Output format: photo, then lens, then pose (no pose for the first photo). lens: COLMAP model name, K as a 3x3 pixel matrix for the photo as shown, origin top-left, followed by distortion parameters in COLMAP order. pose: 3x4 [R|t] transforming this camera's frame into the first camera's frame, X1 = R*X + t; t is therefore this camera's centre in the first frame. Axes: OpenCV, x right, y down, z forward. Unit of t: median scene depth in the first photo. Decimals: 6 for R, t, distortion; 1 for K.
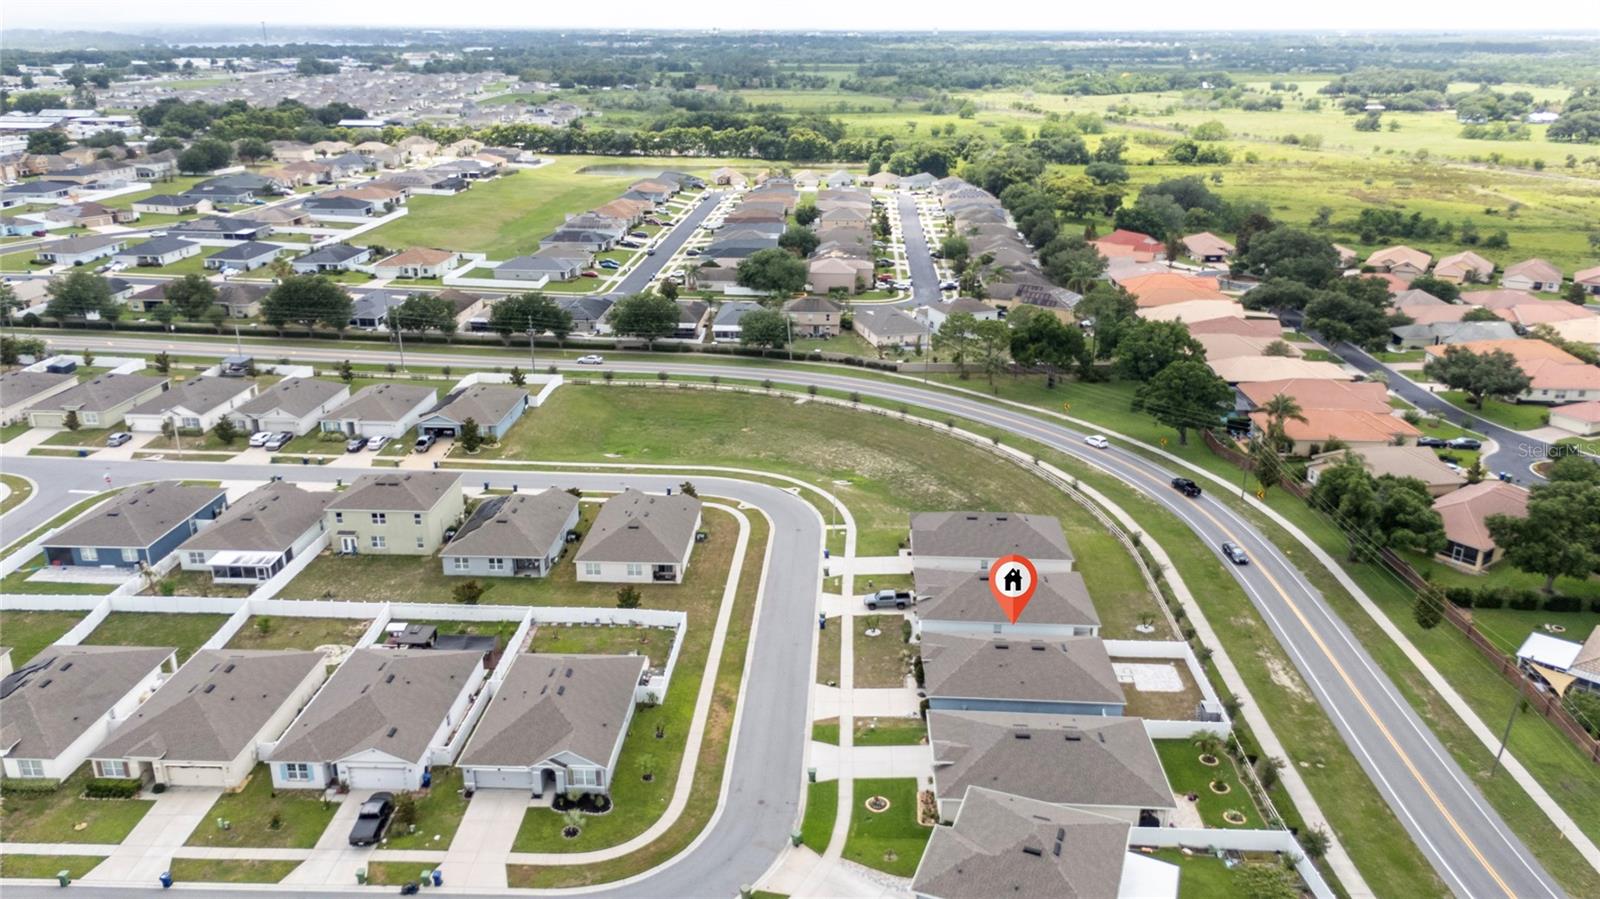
lens RADIAL K [[1163.7, 0, 804.0], [0, 1163.7, 447.6], [0, 0, 1]] dist [0.086271, -0.085923]
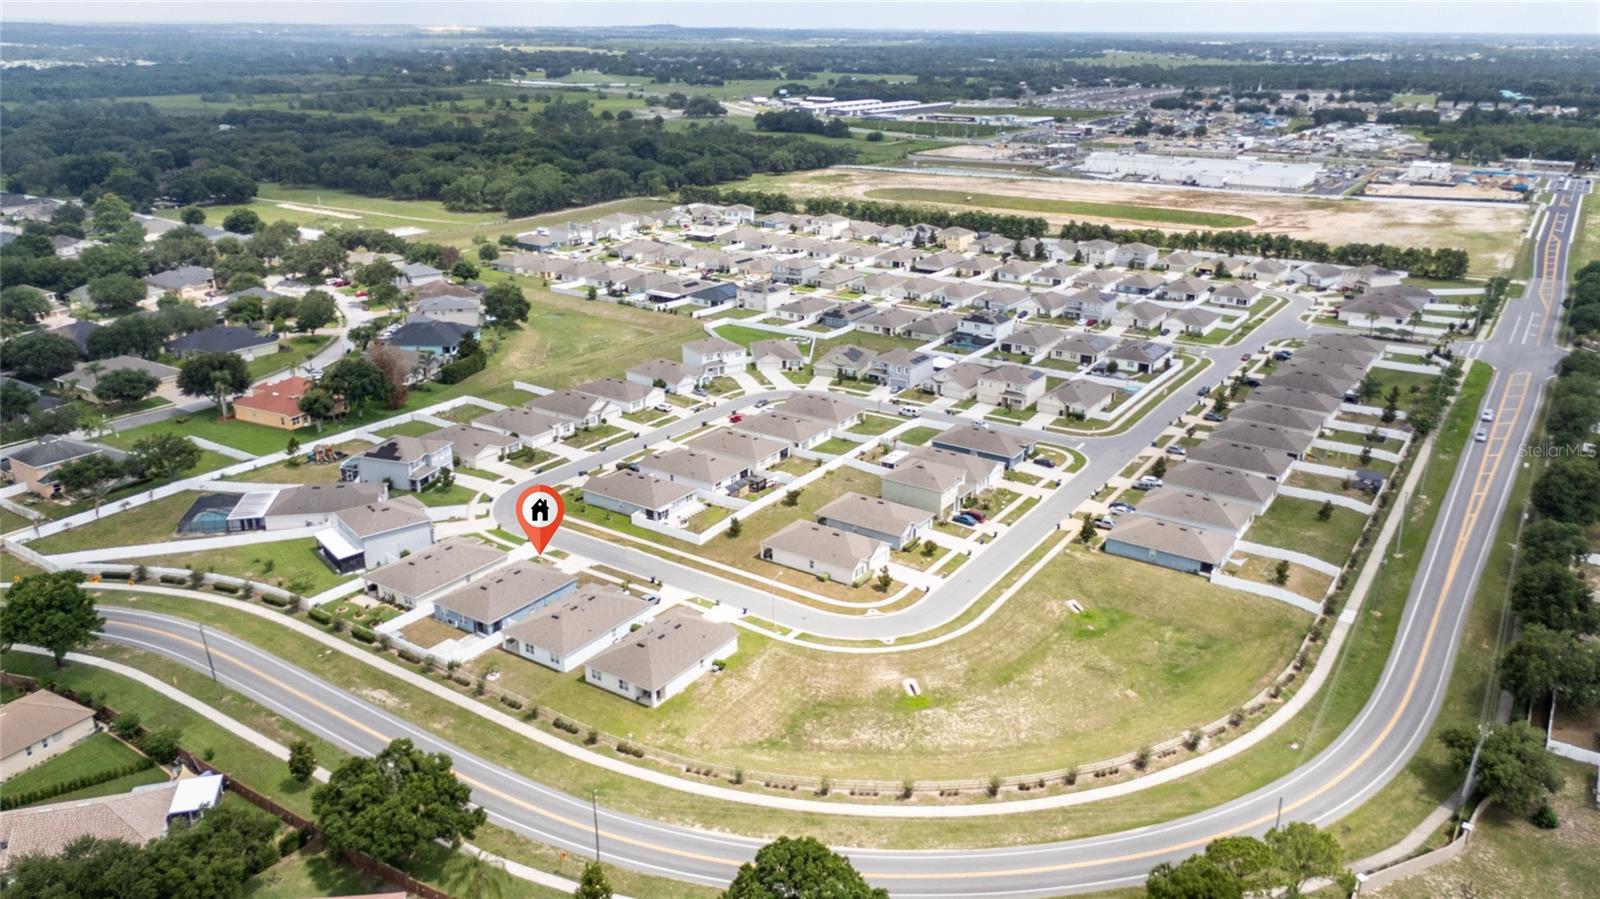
lens RADIAL K [[1171.8, 0, 800.0], [0, 1171.8, 449.5], [0, 0, 1]] dist [0.079741, -0.096832]
pose [[-0.515015, 0.281349, -0.809693, 0.894847], [-0.297679, 0.827106, 0.476741, -0.624707], [0.803833, 0.486557, -0.342220, 1.306428]]
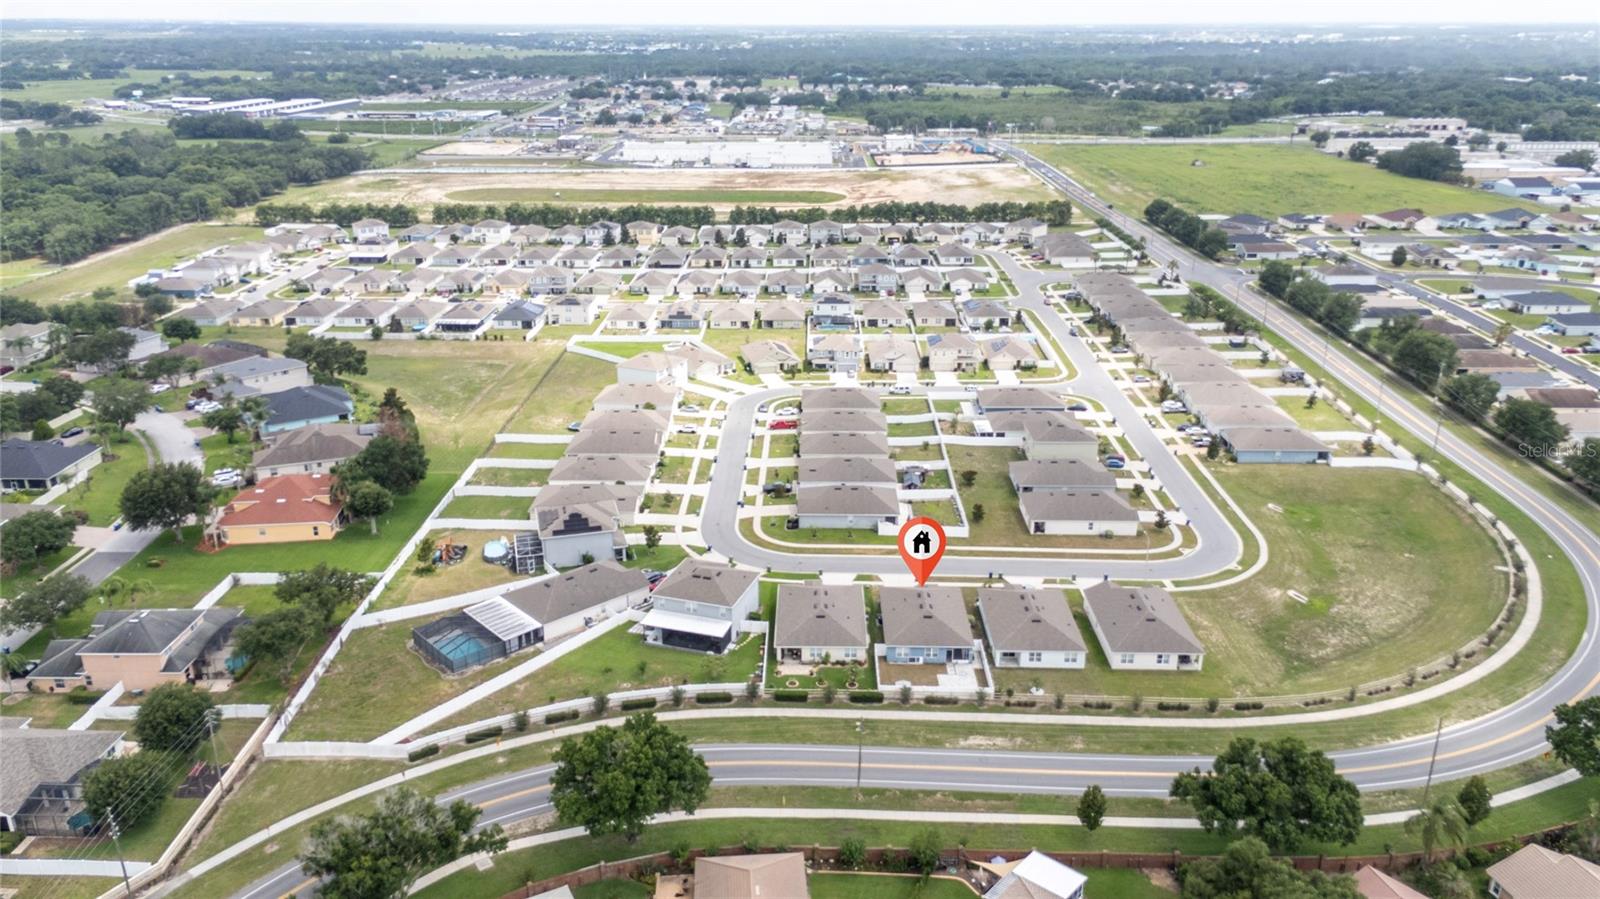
lens RADIAL K [[1163.7, 0, 804.0], [0, 1163.7, 447.6], [0, 0, 1]] dist [0.086271, -0.085923]
pose [[0.032882, 0.337566, -0.940727, 1.124939], [-0.336317, 0.890084, 0.307638, -0.309481], [0.941175, 0.306267, 0.142797, 0.420115]]
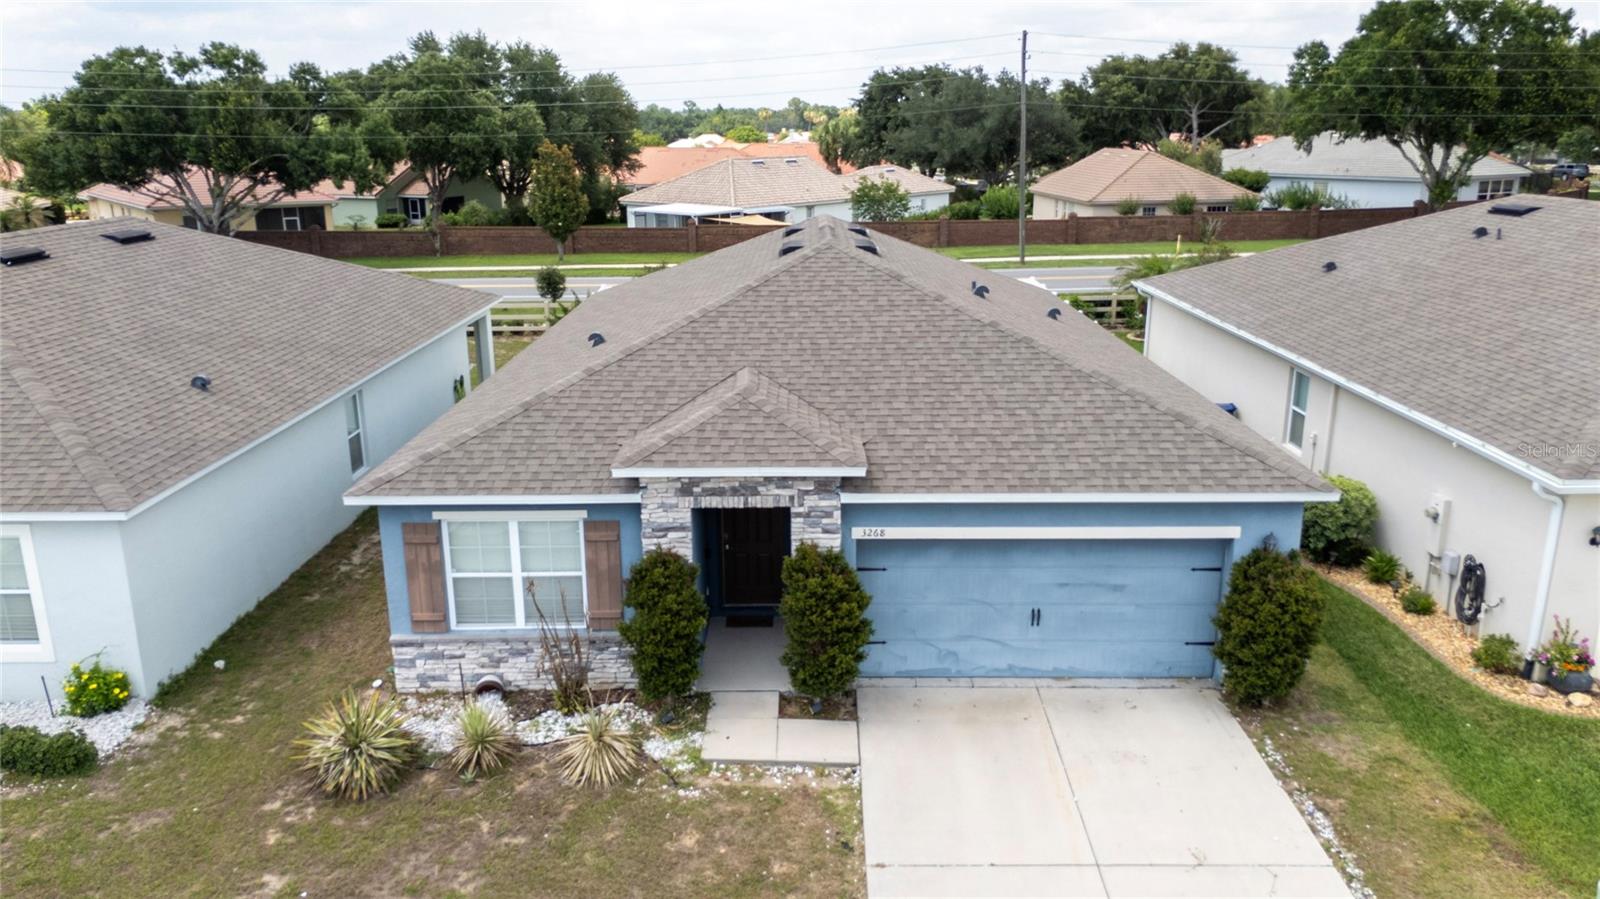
lens RADIAL K [[1171.8, 0, 800.0], [0, 1171.8, 449.5], [0, 0, 1]] dist [0.079741, -0.096832]
pose [[-0.045036, -0.274892, 0.960420, -0.014327], [0.343159, 0.898637, 0.273300, 0.105231], [-0.938197, 0.341885, 0.053861, 0.737251]]
